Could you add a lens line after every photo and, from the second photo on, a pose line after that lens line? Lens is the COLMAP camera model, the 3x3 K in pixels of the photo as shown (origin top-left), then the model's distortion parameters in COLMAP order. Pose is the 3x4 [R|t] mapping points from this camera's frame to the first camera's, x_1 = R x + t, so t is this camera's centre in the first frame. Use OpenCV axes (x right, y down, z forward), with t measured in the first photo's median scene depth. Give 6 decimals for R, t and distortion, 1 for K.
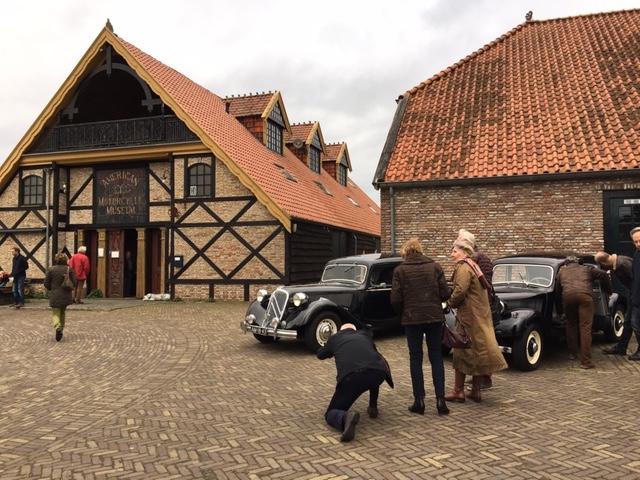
lens RADIAL K [[541.9, 0, 322.0], [0, 541.9, 235.9], [0, 0, 1]] dist [0.079942, -0.103199]
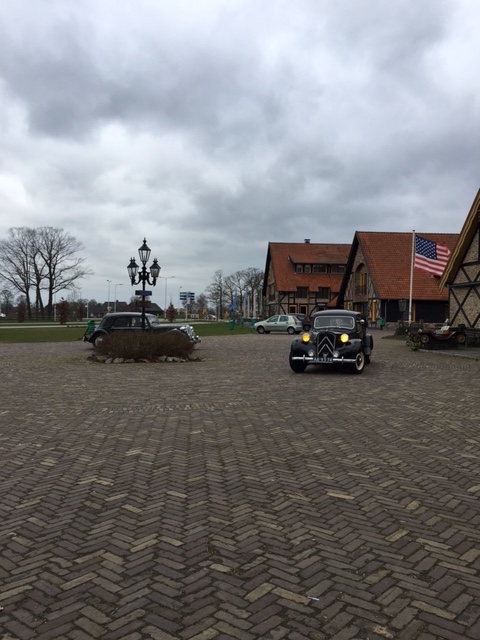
lens RADIAL K [[541.9, 0, 241.7], [0, 541.9, 317.9], [0, 0, 1]] dist [0.079942, -0.103199]
pose [[0.385344, 0.012507, -0.922688, 0.269798], [0.032481, 0.999105, 0.027107, 0.015039], [0.922201, -0.040415, 0.384593, 0.181031]]
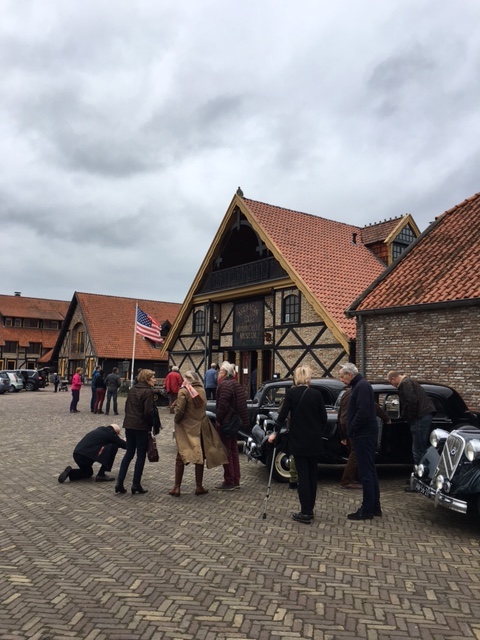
lens RADIAL K [[541.9, 0, 241.7], [0, 541.9, 317.9], [0, 0, 1]] dist [0.079942, -0.103199]
pose [[0.804414, -0.038061, -0.592848, 0.364600], [0.002401, 0.998146, -0.060822, -0.012374], [0.594064, 0.047503, 0.803014, -0.000413]]
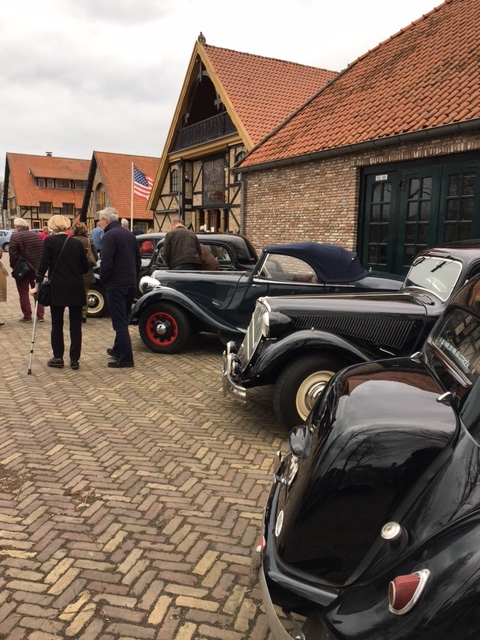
lens RADIAL K [[541.9, 0, 241.7], [0, 541.9, 317.9], [0, 0, 1]] dist [0.079942, -0.103199]
pose [[0.735318, 0.121601, -0.666723, 0.577887], [0.011097, 0.981479, 0.191247, -0.006204], [0.677631, -0.148026, 0.720350, 0.094213]]
